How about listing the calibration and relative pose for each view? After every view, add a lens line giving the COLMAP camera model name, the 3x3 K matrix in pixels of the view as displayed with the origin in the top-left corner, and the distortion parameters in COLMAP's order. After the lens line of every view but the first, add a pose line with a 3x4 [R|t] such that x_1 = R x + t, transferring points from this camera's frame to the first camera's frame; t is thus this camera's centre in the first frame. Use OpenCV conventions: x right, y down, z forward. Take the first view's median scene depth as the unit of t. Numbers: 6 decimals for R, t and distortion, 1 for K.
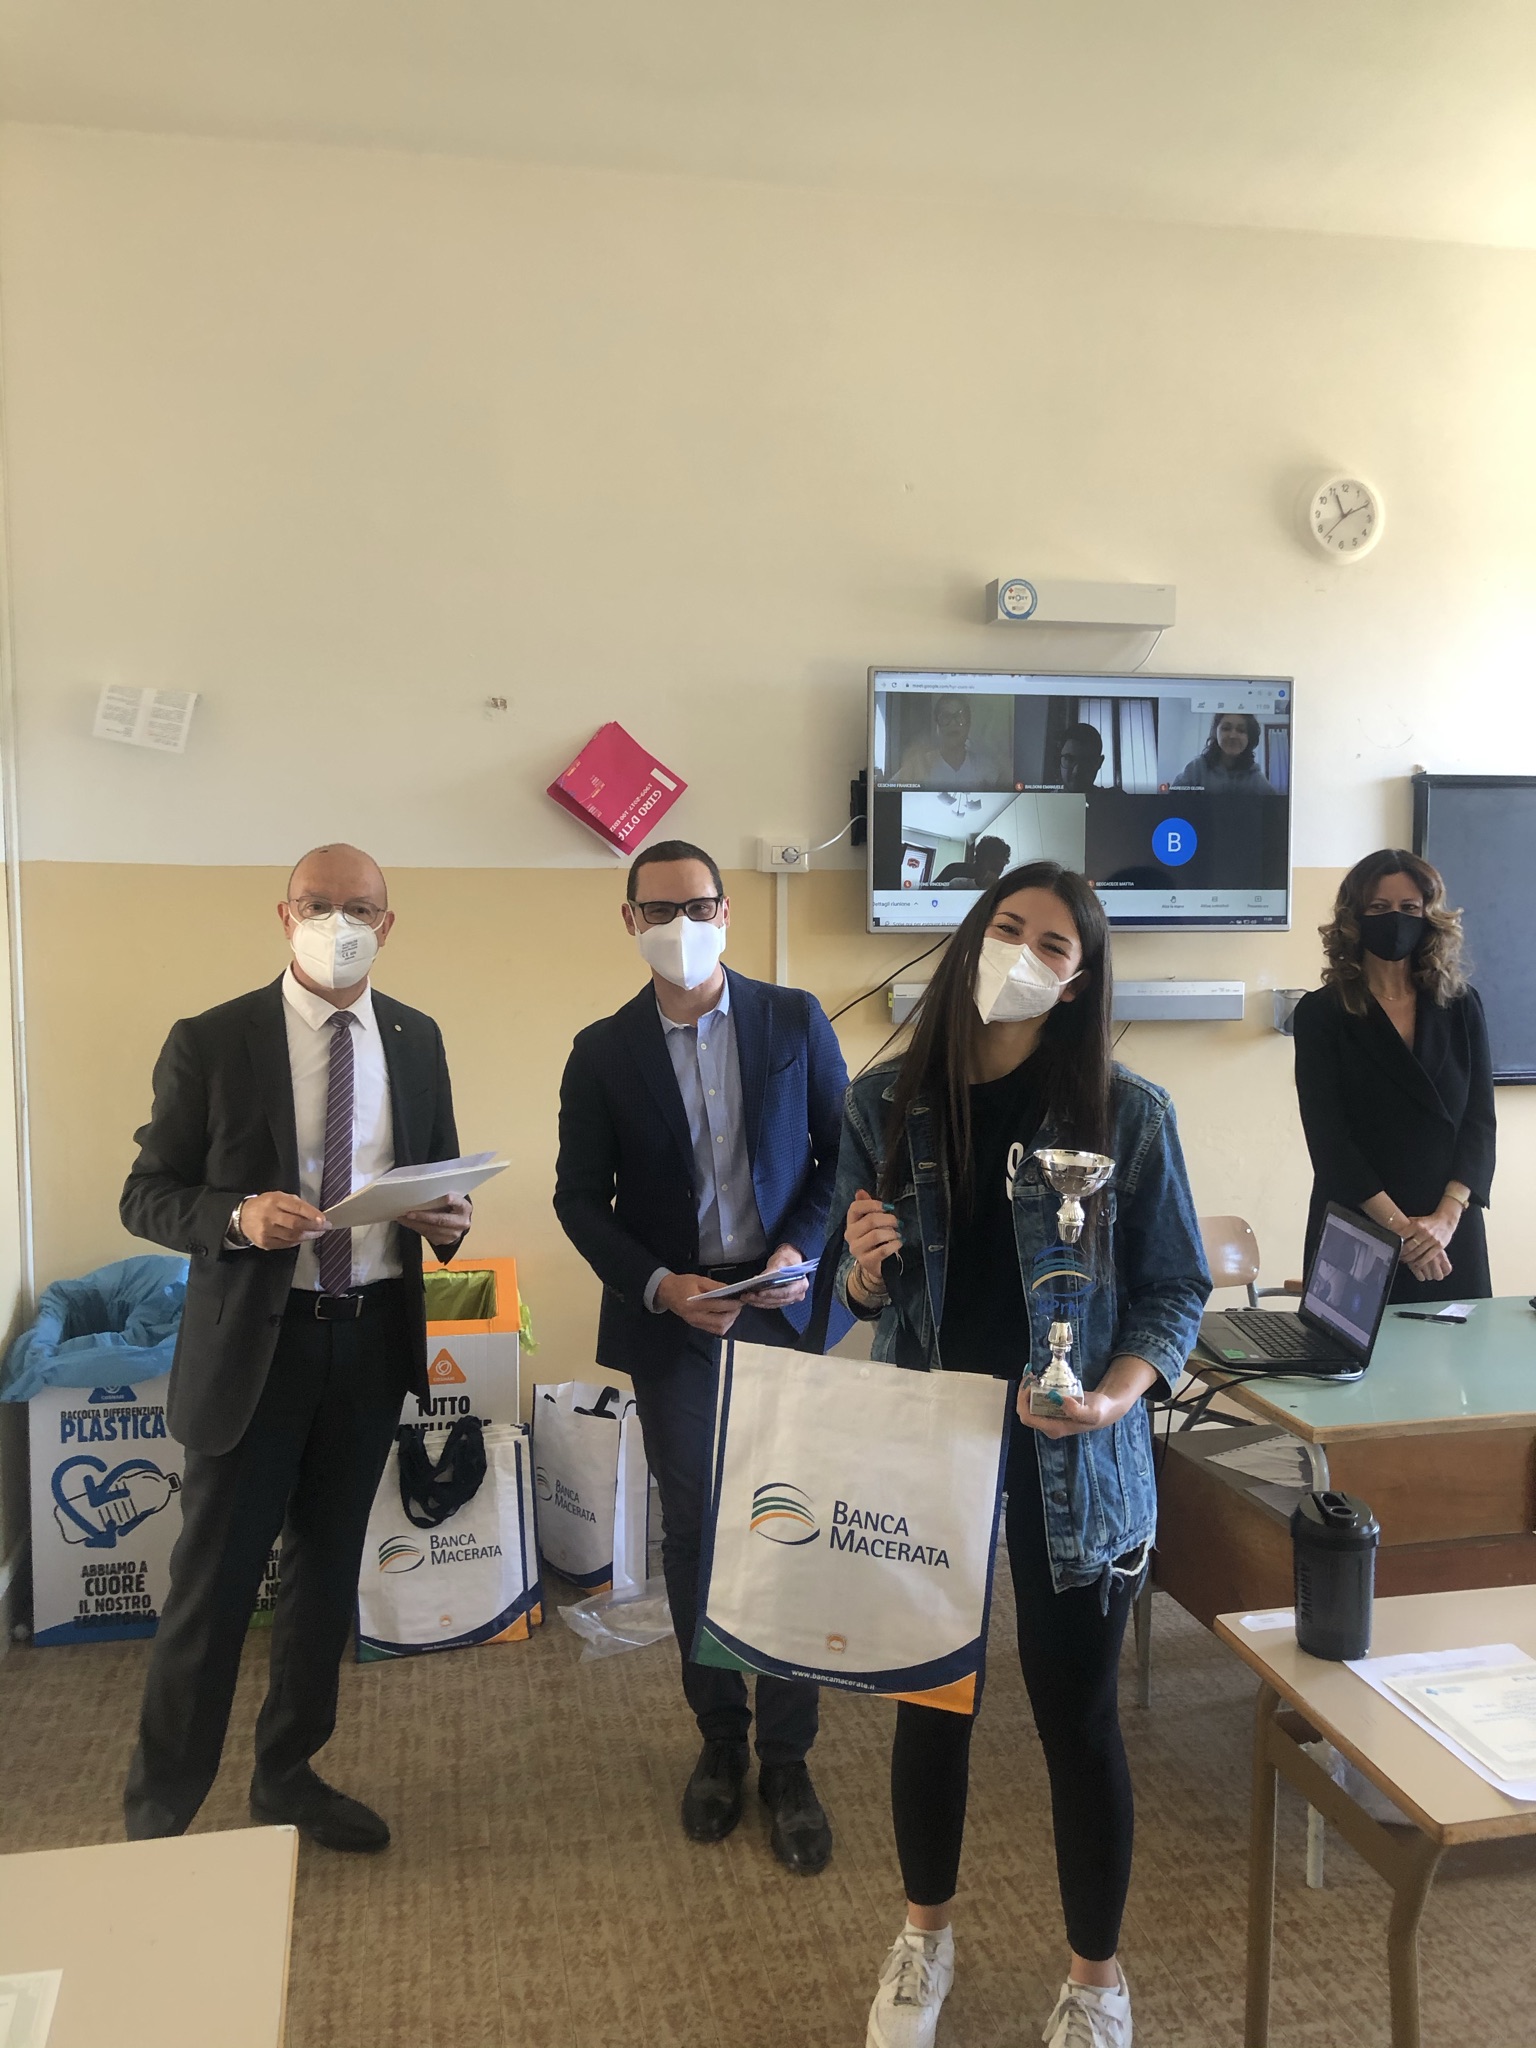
lens RADIAL K [[1691.2, 0, 770.2], [0, 1691.2, 1024.2], [0, 0, 1]] dist [0.009259, 0.006620]
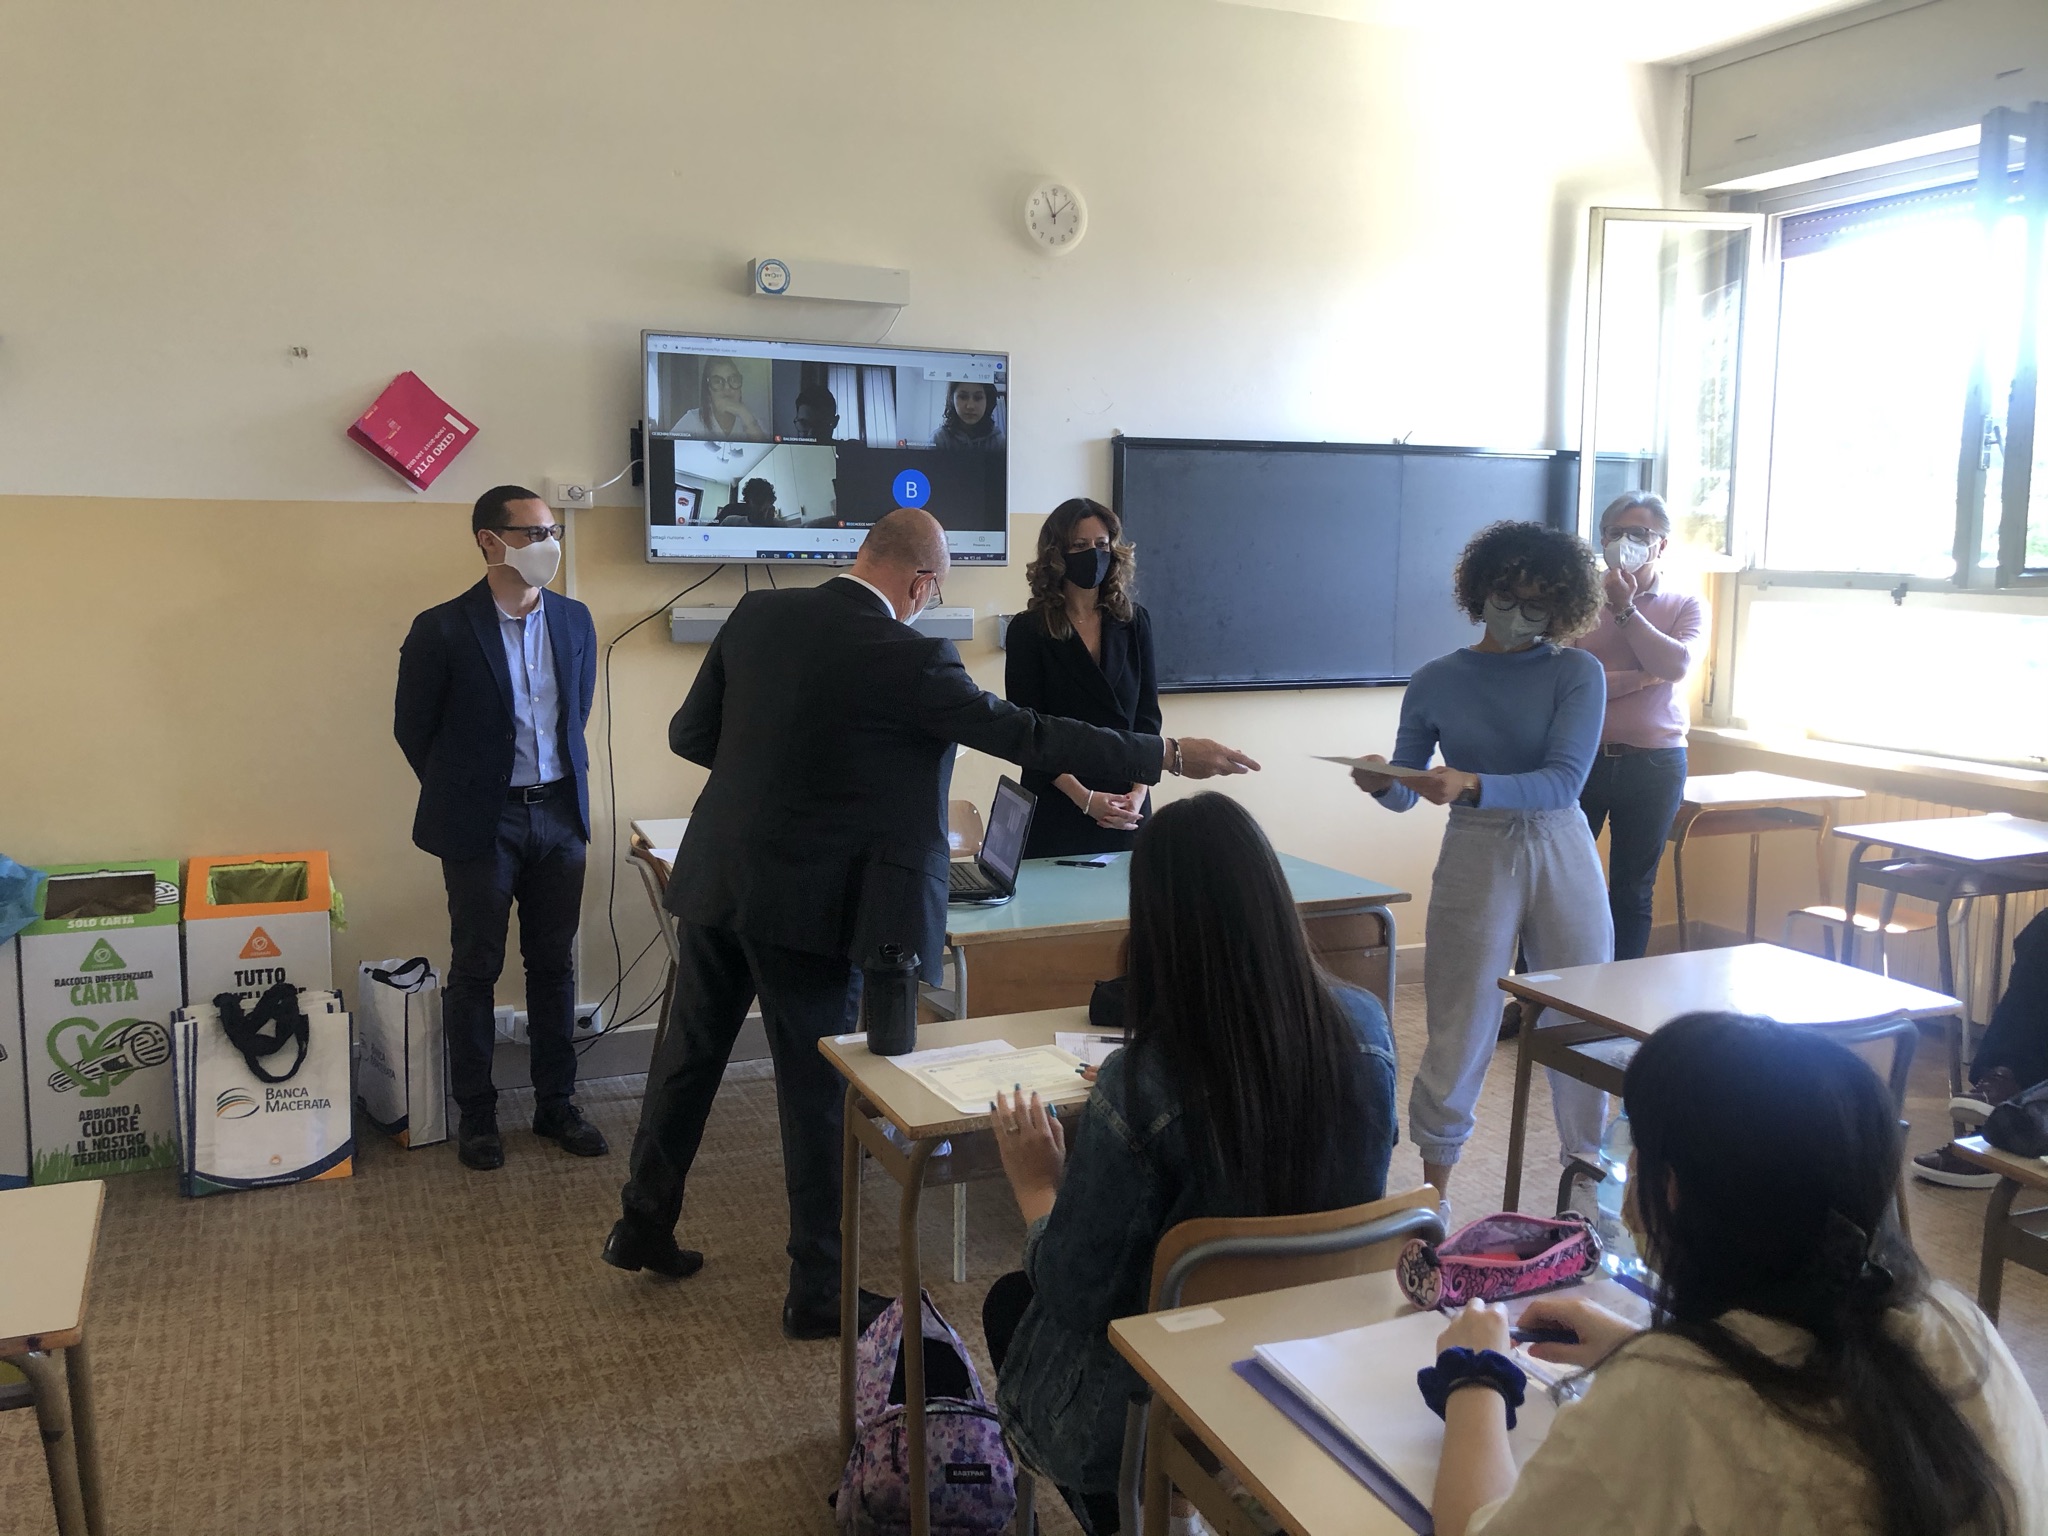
lens RADIAL K [[1691.2, 0, 1021.8], [0, 1691.2, 761.2], [0, 0, 1]] dist [0.009259, 0.006620]
pose [[0.978217, -0.013599, 0.207139, 0.068861], [0.002410, 0.998528, 0.054178, 0.020182], [-0.207571, -0.052498, 0.976810, -0.196490]]
